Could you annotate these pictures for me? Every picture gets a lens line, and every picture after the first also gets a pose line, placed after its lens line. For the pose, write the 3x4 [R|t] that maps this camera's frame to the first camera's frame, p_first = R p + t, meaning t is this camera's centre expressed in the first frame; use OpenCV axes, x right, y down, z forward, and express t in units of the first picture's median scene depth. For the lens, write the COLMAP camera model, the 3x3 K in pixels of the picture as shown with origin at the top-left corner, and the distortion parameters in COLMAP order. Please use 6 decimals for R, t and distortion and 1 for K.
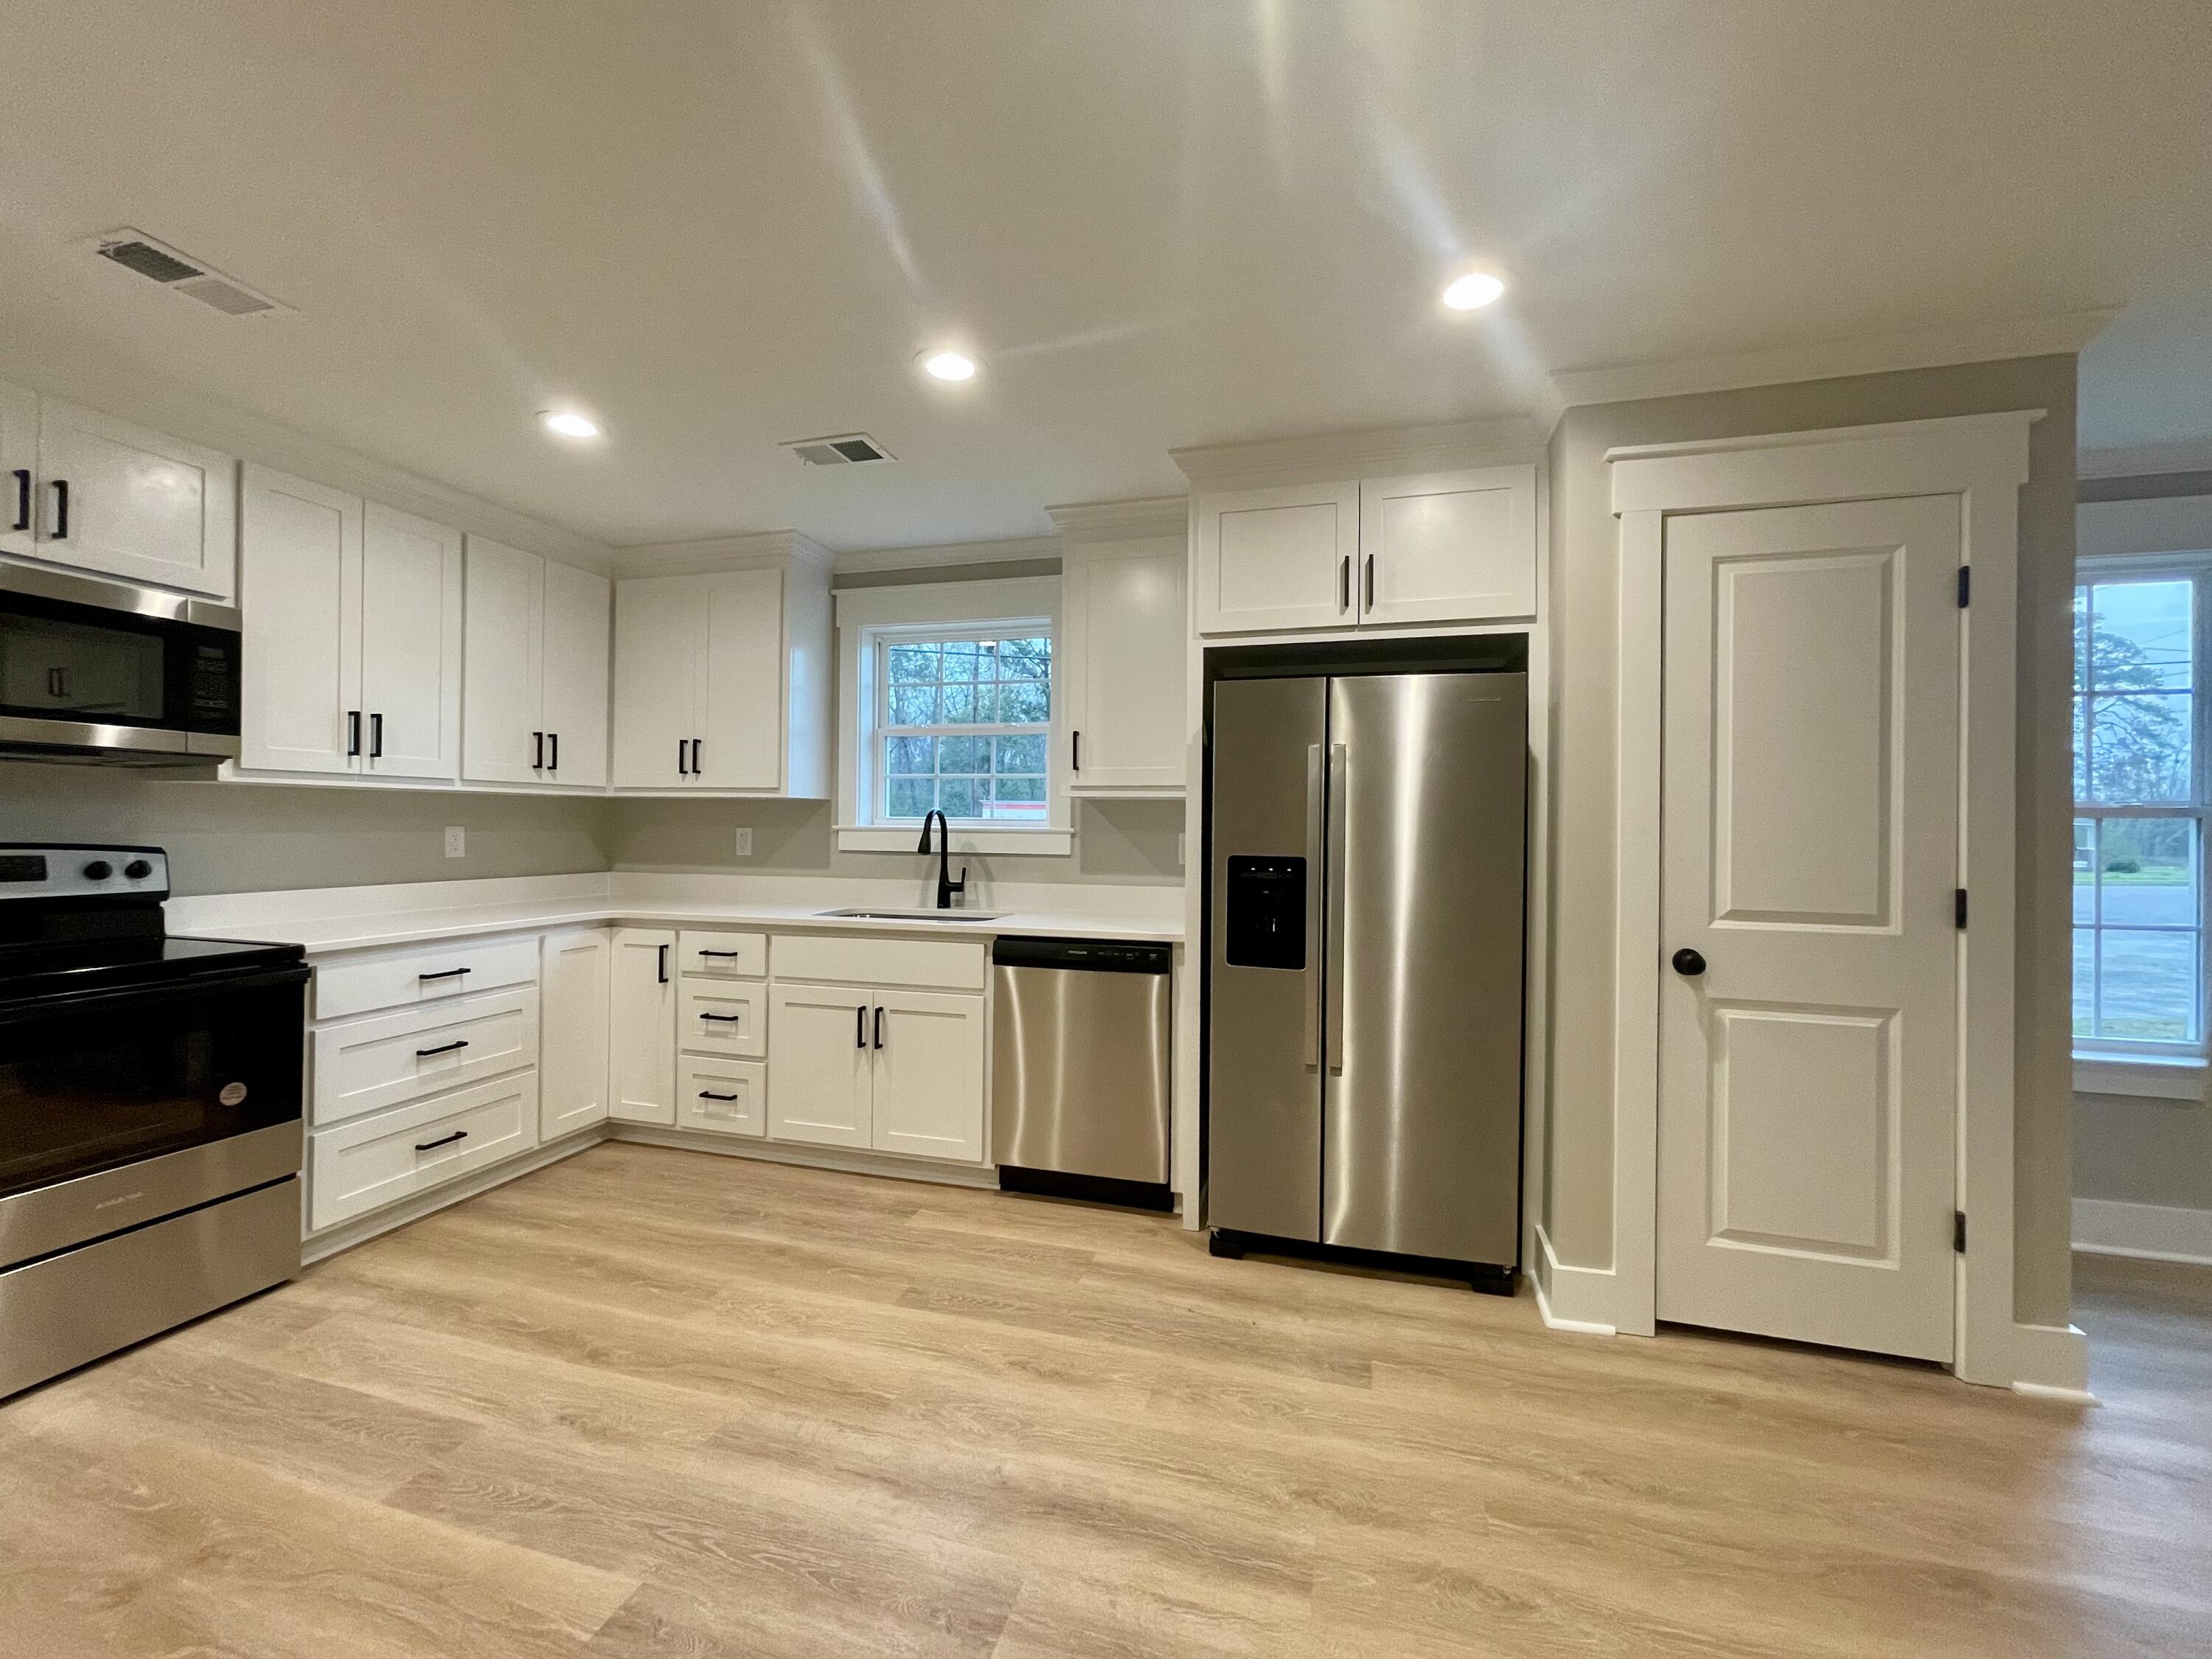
lens RADIAL K [[897.5, 0, 1103.1], [0, 897.5, 821.2], [0, 0, 1]] dist [-0.012952, 0.007950]
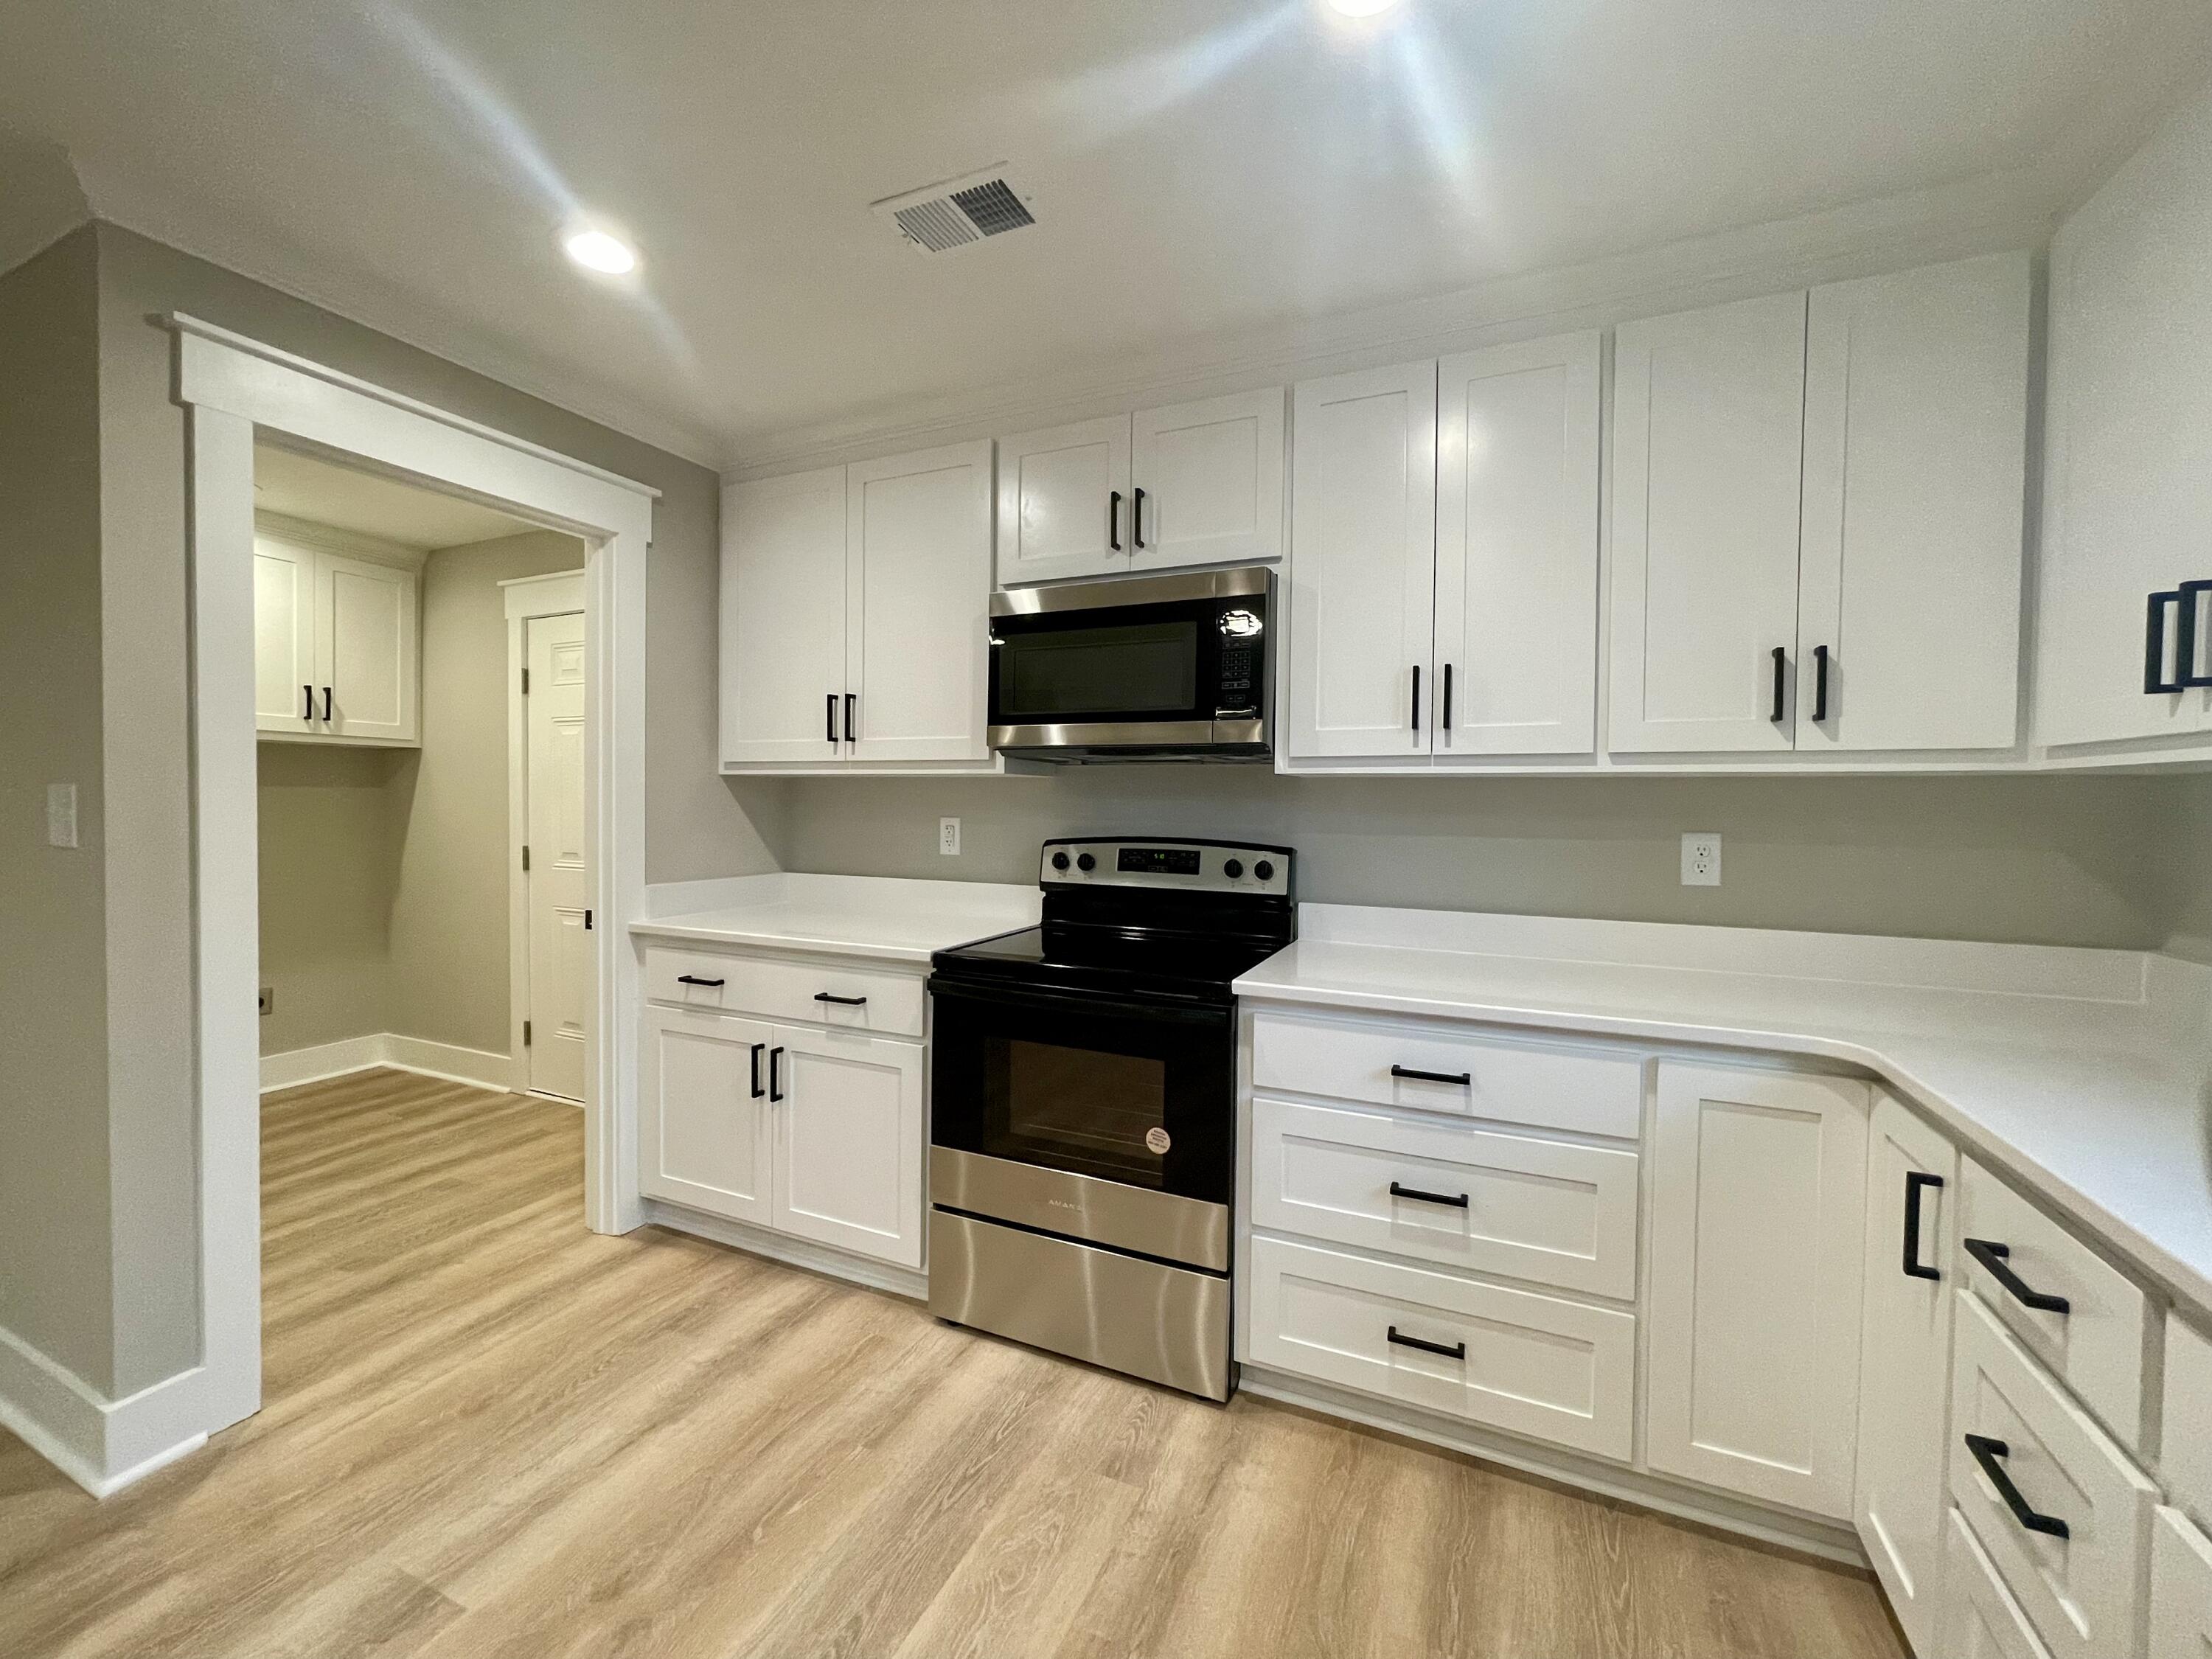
lens RADIAL K [[897.5, 0, 1103.1], [0, 897.5, 821.2], [0, 0, 1]] dist [-0.012952, 0.007950]
pose [[-0.153083, 0.014886, -0.988101, -0.104570], [-0.006938, 0.999846, 0.016138, -0.011117], [0.988189, 0.009326, -0.152956, 0.895153]]
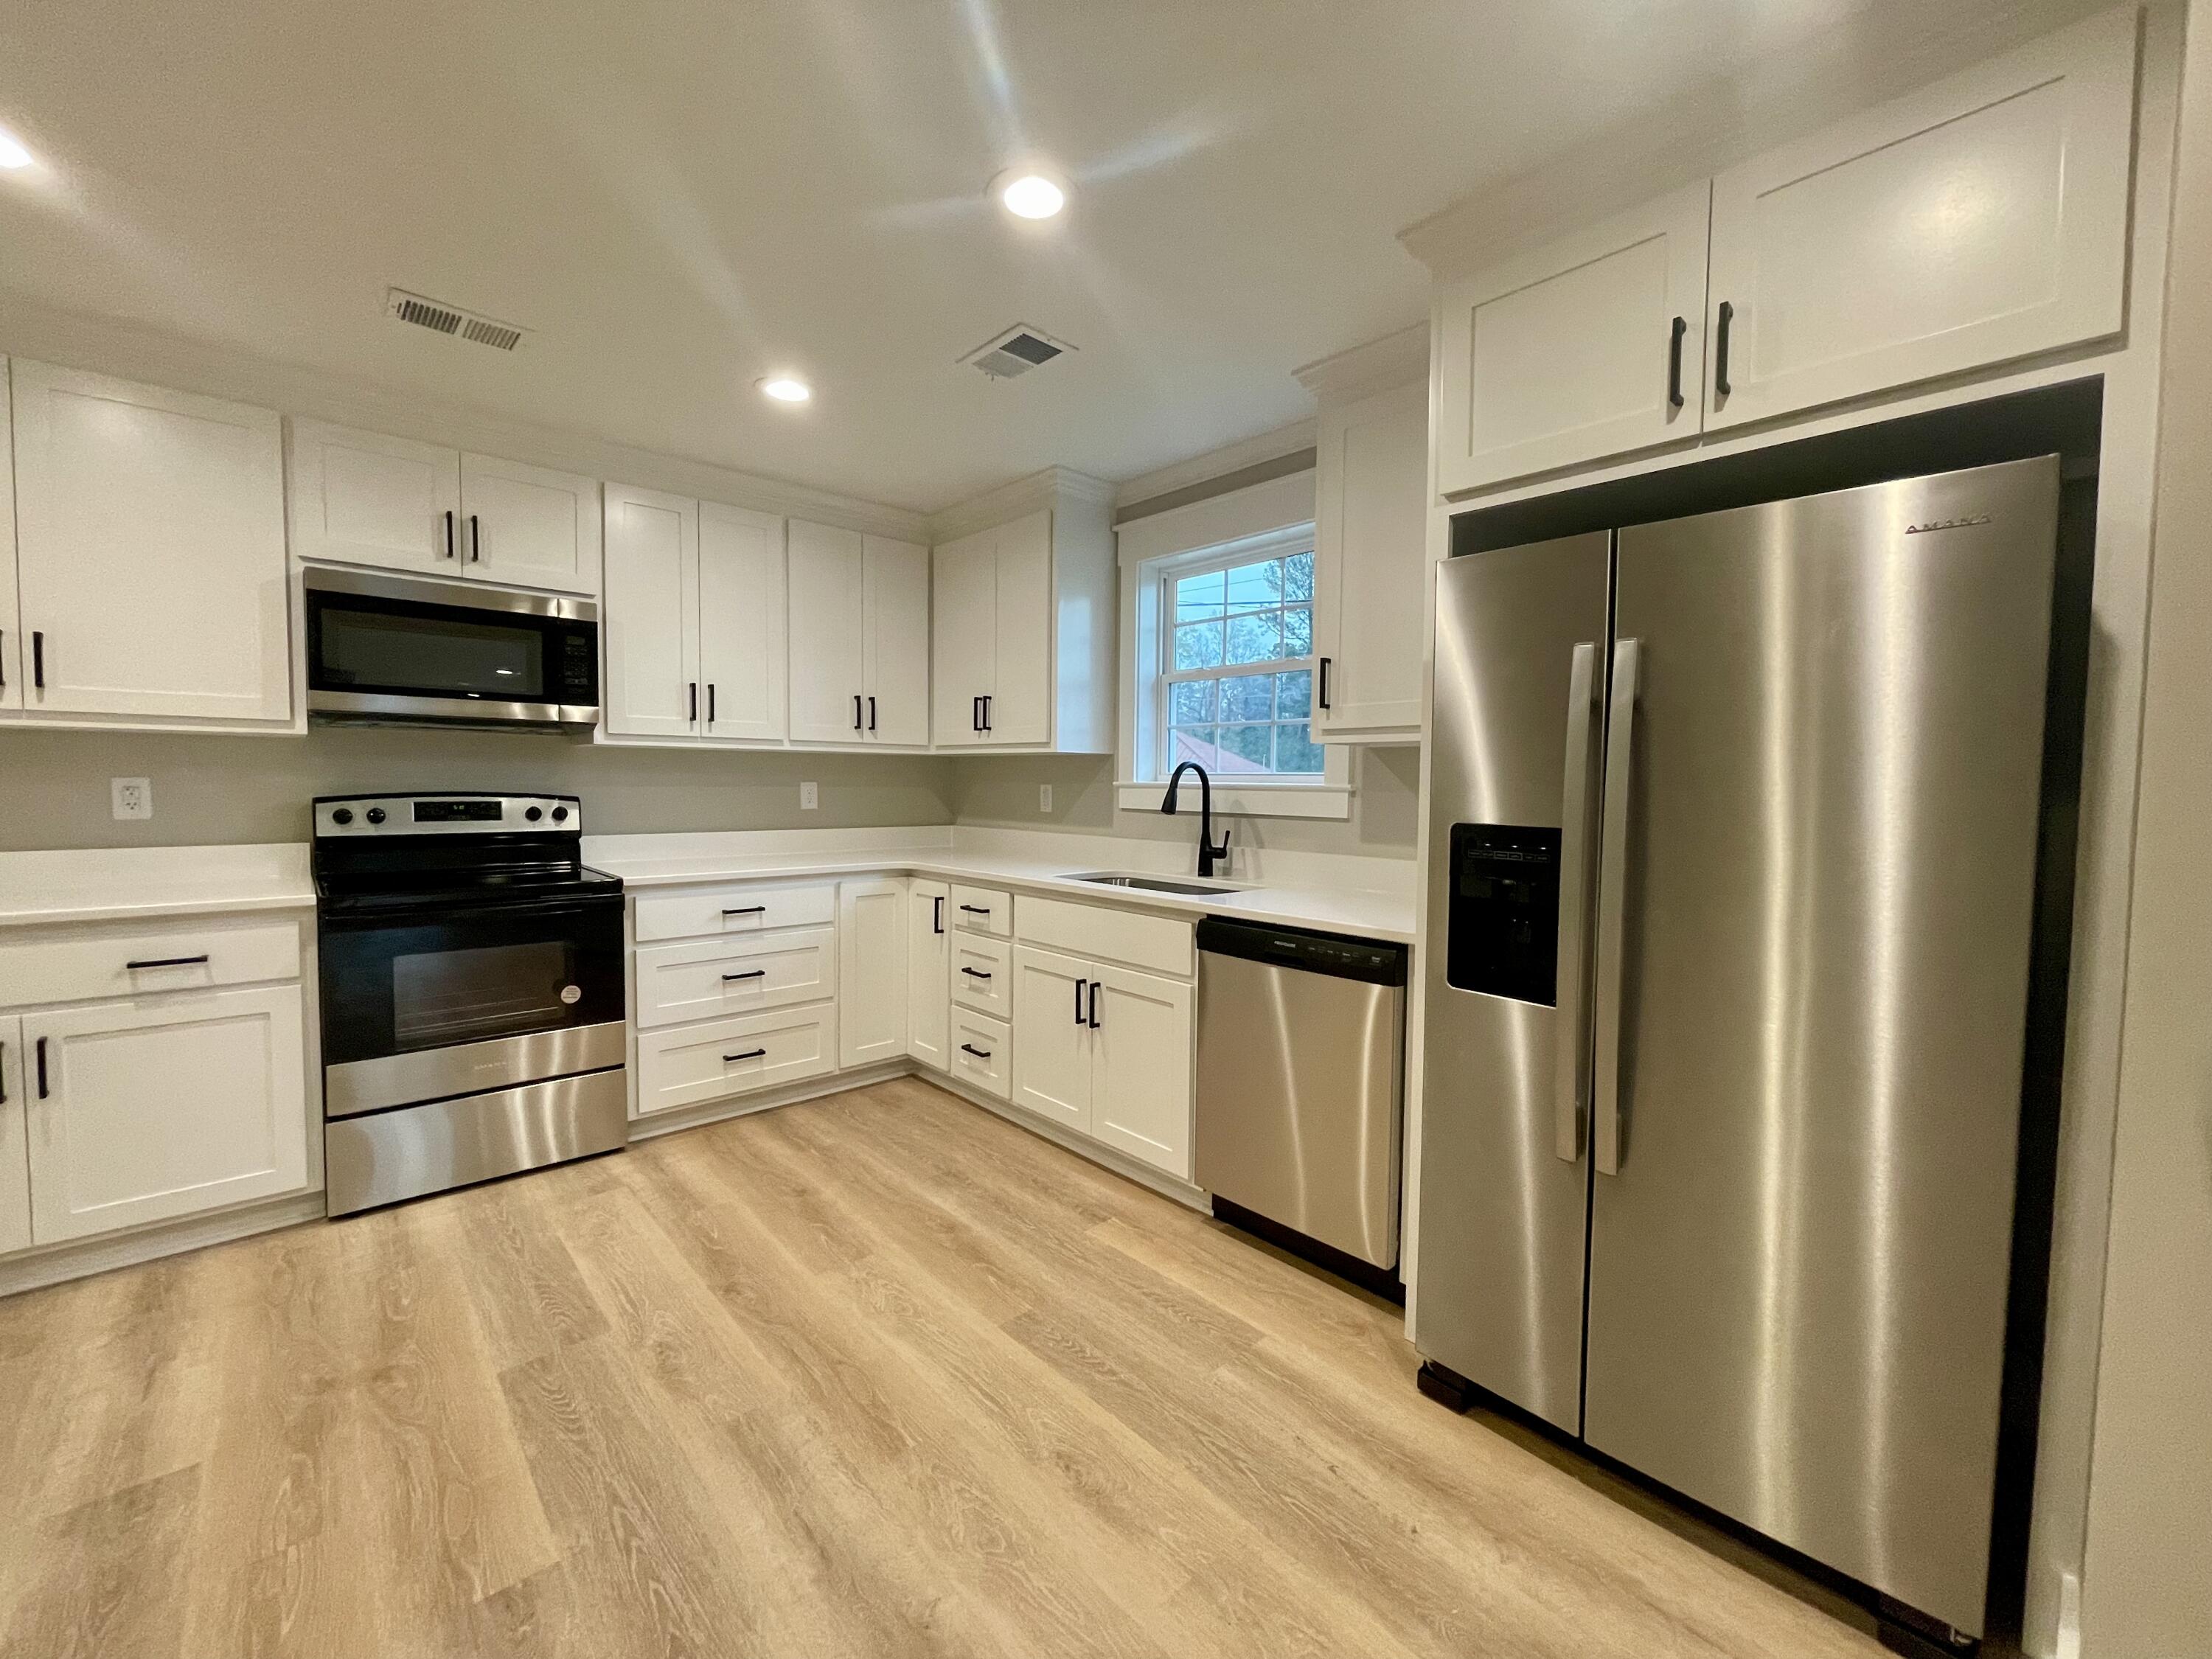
lens RADIAL K [[897.5, 0, 1103.1], [0, 897.5, 821.2], [0, 0, 1]] dist [-0.012952, 0.007950]
pose [[0.851271, 0.023007, -0.524221, 0.255315], [-0.000261, 0.999057, 0.043423, 0.007790], [0.524725, -0.036828, 0.850475, 0.281186]]
